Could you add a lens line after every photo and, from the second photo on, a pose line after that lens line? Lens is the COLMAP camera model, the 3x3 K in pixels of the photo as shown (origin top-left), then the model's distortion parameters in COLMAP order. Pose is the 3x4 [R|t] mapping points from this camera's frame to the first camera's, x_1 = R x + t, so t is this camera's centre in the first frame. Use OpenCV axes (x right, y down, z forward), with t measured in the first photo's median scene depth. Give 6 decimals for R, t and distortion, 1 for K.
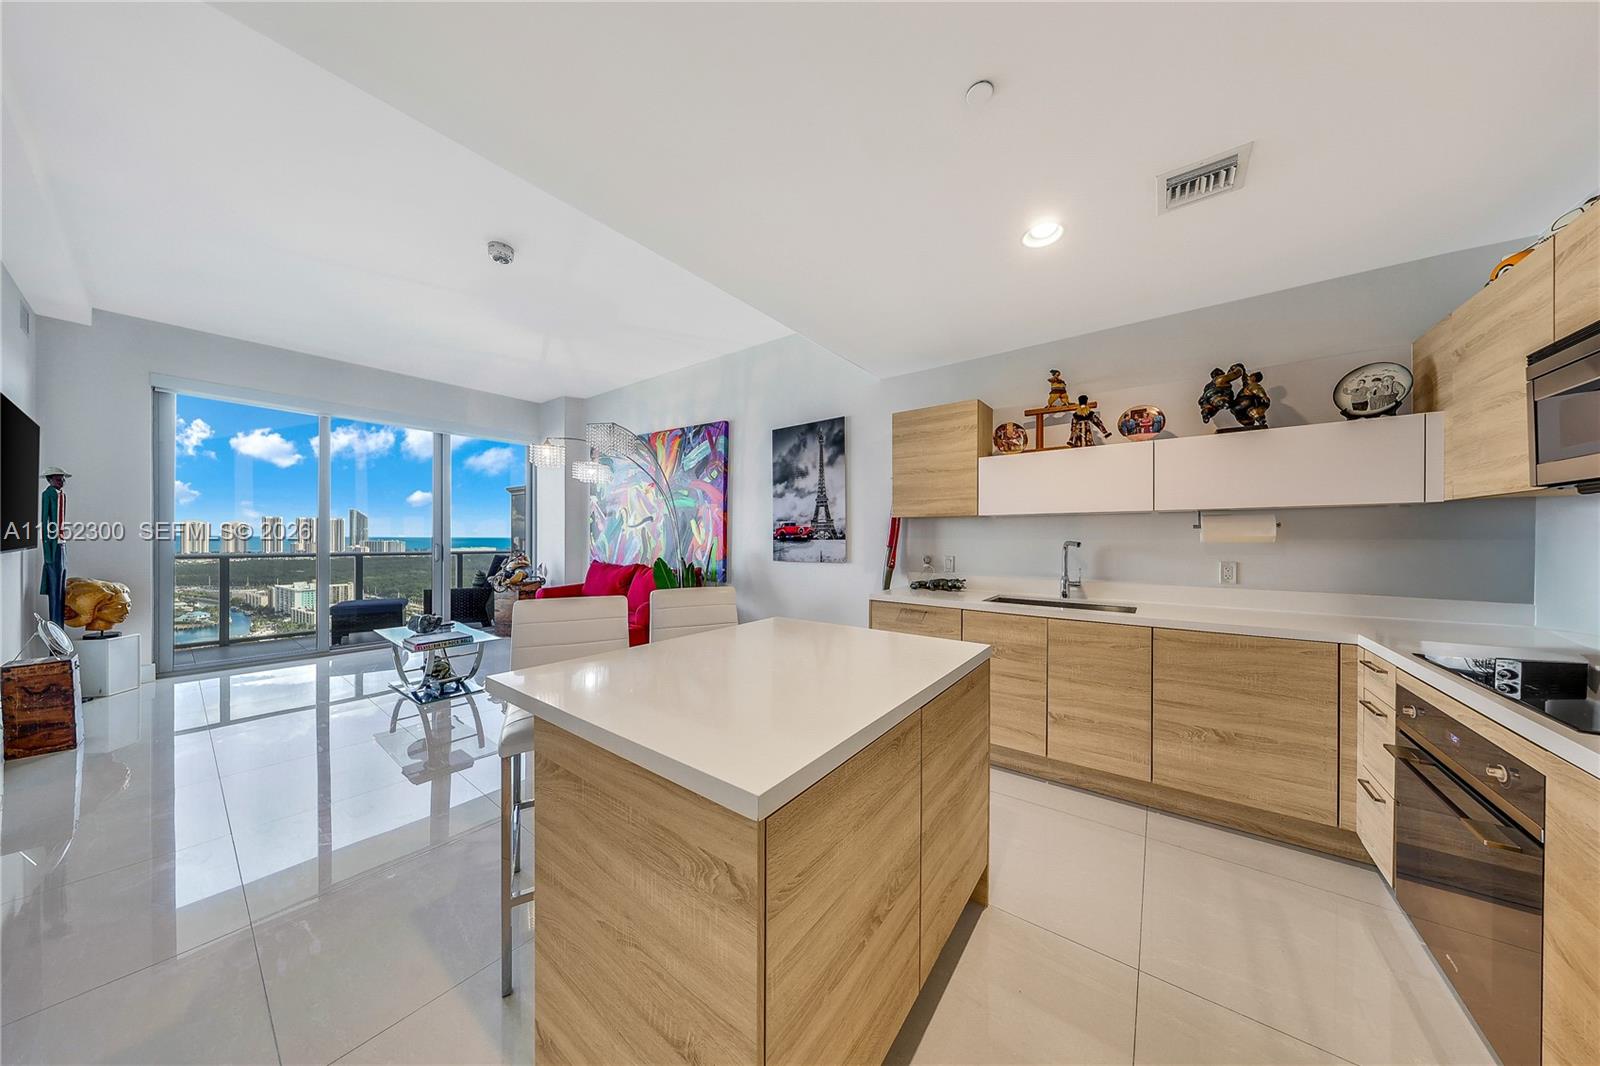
lens RADIAL K [[467.3, 0, 805.5], [0, 467.3, 540.2], [0, 0, 1]] dist [-0.006241, 0.000913]
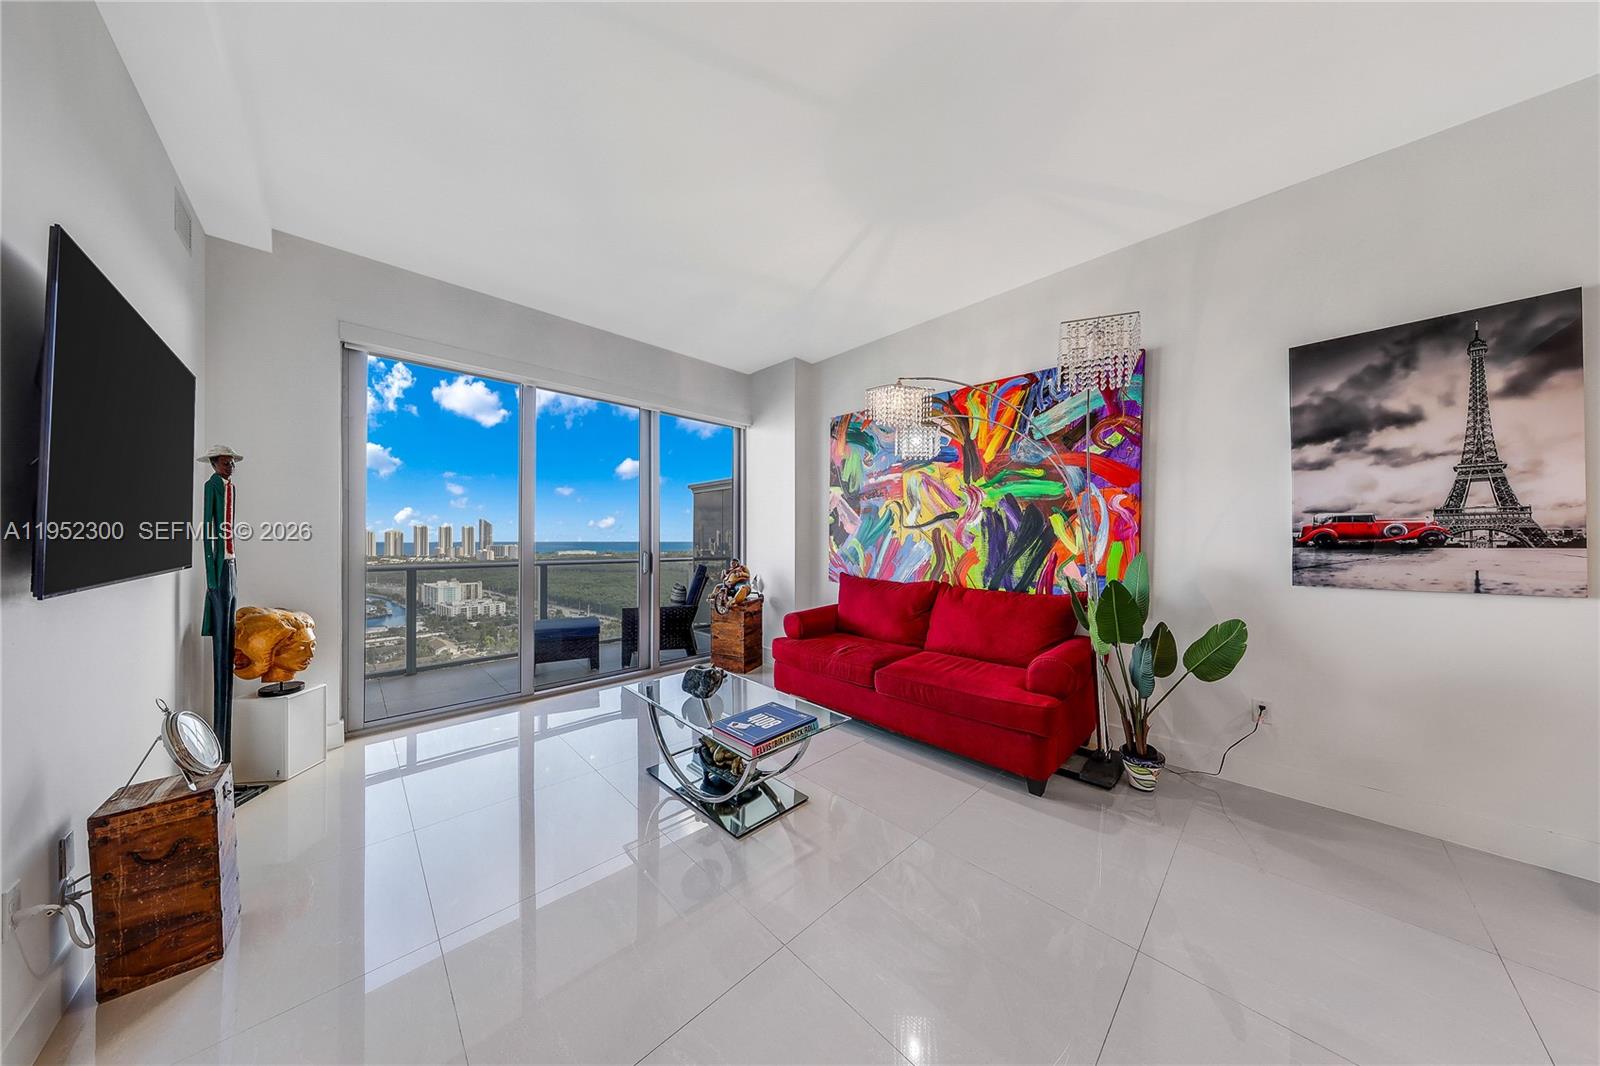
lens RADIAL K [[467.3, 0, 817.0], [0, 467.3, 538.3], [0, 0, 1]] dist [-0.006241, 0.000913]
pose [[0.988703, -0.005750, -0.149777, -0.559665], [0.004588, 0.999957, -0.008106, -0.009974], [0.149817, 0.007327, 0.988687, 0.389952]]
